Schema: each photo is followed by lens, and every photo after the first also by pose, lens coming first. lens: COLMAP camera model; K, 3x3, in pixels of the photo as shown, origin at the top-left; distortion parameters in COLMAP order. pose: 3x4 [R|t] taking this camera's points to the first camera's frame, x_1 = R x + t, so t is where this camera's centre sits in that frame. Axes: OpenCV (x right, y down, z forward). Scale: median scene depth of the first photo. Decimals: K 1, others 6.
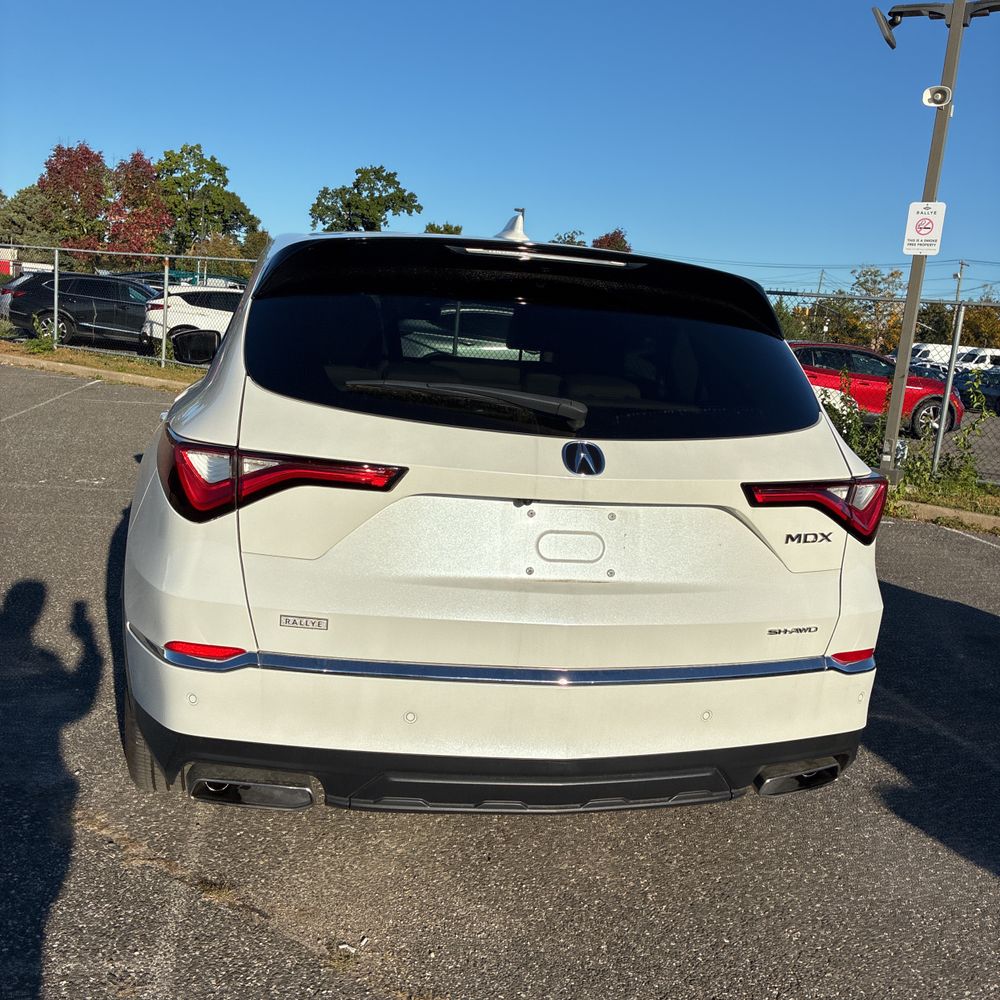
lens RADIAL K [[1035.8, 0, 499.9], [0, 1035.8, 490.0], [0, 0, 1]] dist [0.016303, -0.012707]
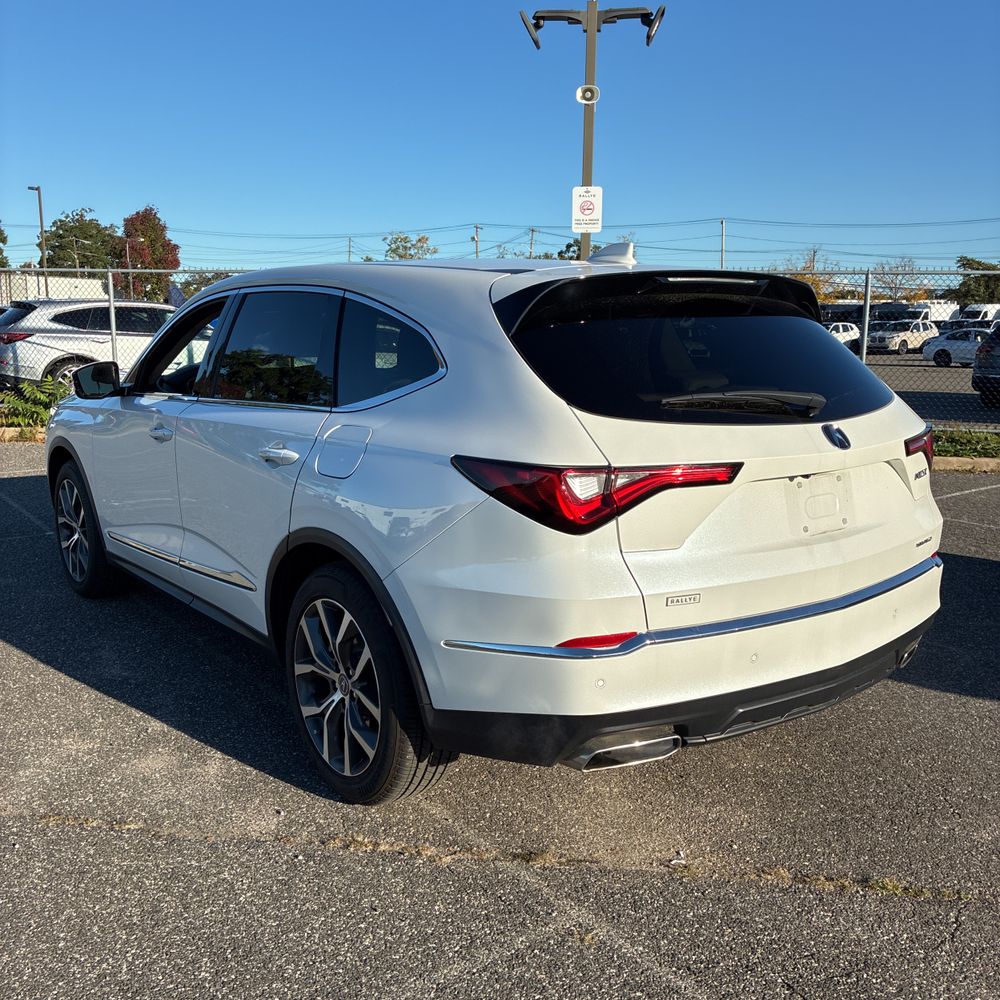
lens RADIAL K [[1037.0, 0, 500.0], [0, 1037.0, 500.0], [0, 0, 1]] dist [0.025540, 0.002200]
pose [[0.893769, -0.156385, 0.420381, -0.706443], [0.141036, 0.987695, 0.067576, -0.081586], [-0.425776, -0.001109, 0.904828, -0.012700]]
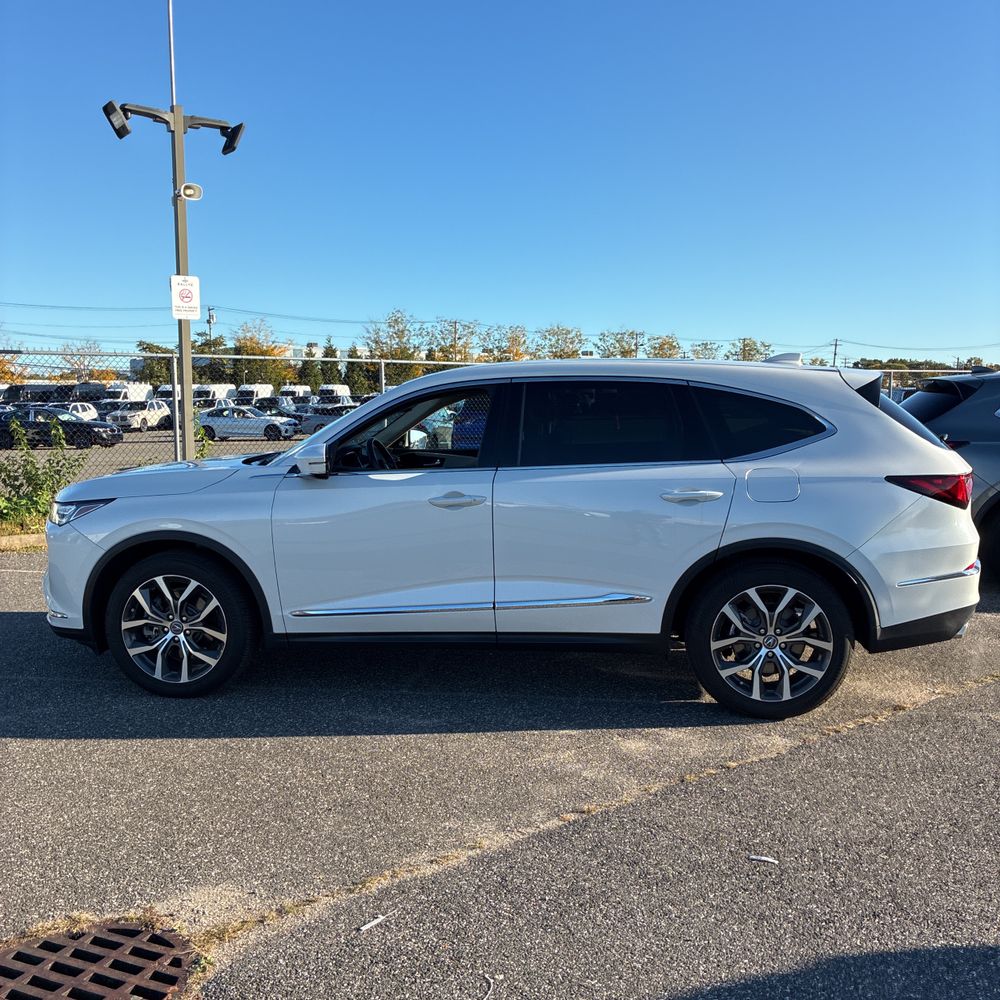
lens RADIAL K [[1037.0, 0, 500.0], [0, 1037.0, 500.0], [0, 0, 1]] dist [0.025540, 0.002200]
pose [[0.297251, -0.183131, 0.937072, -2.180544], [0.184321, 0.973979, 0.131875, -0.377841], [-0.936839, 0.133522, 0.323271, 0.984087]]
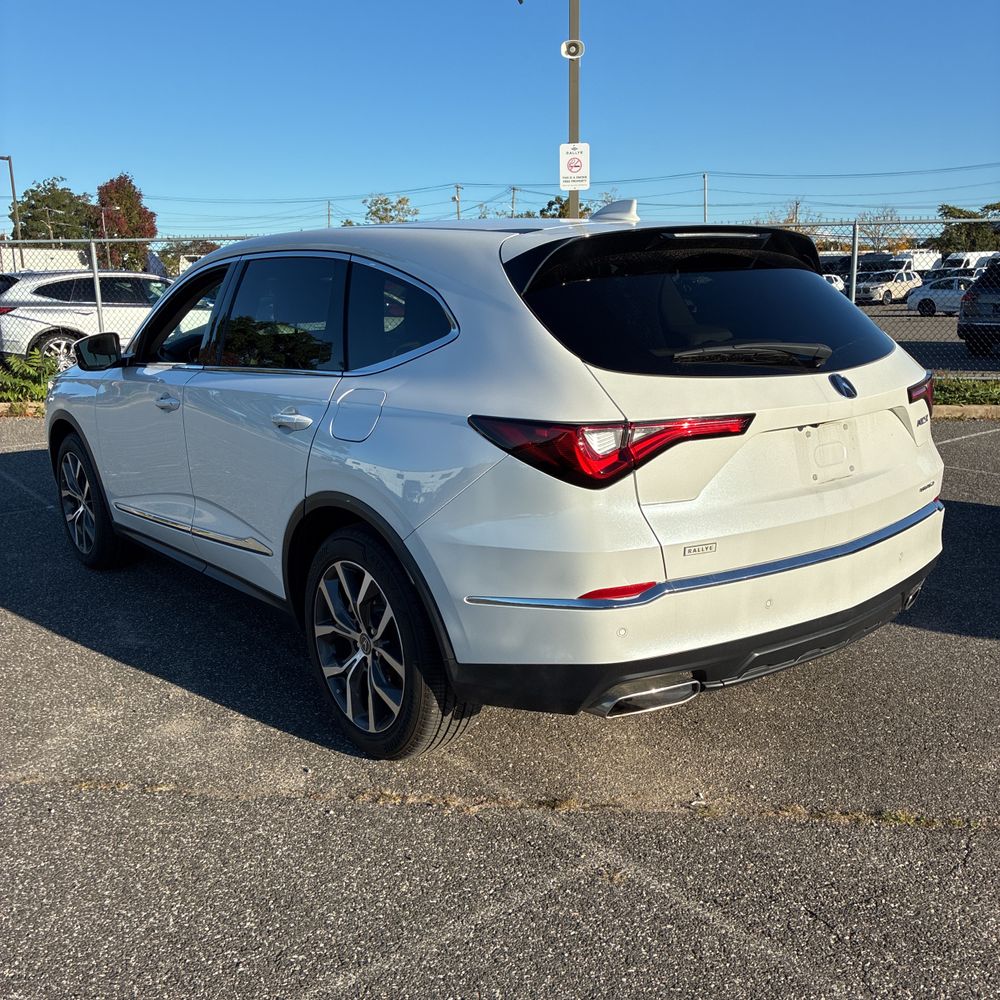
lens RADIAL K [[1039.6, 0, 510.5], [0, 1039.6, 495.6], [0, 0, 1]] dist [0.016936, 0.019566]
pose [[0.879328, -0.197026, 0.433546, -0.743488], [0.169097, 0.980254, 0.102511, -0.083270], [-0.445183, -0.016829, 0.895282, -0.020039]]
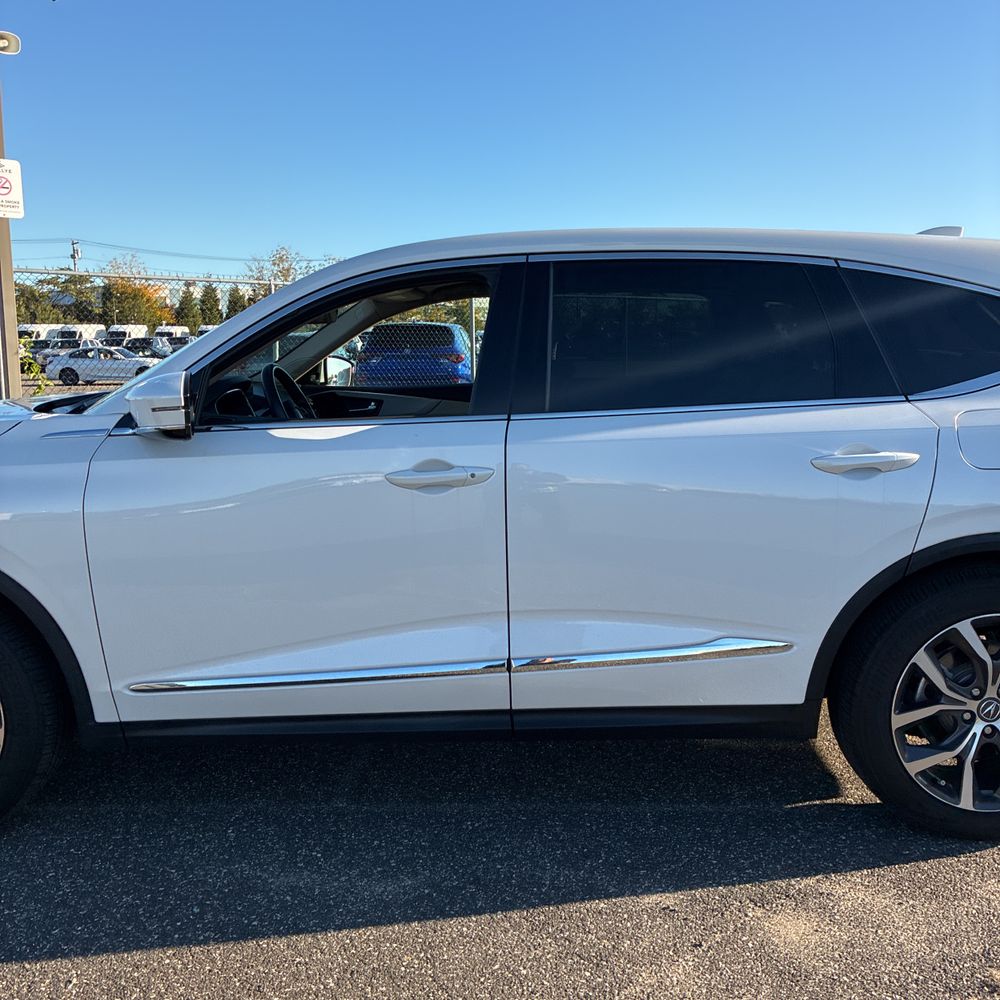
lens RADIAL K [[1020.5, 0, 537.5], [0, 1020.5, 471.0], [0, 0, 1]] dist [0.012227, -0.018959]
pose [[0.156782, -0.213595, 0.964259, -1.407519], [0.177813, 0.966484, 0.185177, -0.317344], [-0.971495, 0.142425, 0.189508, 1.373159]]
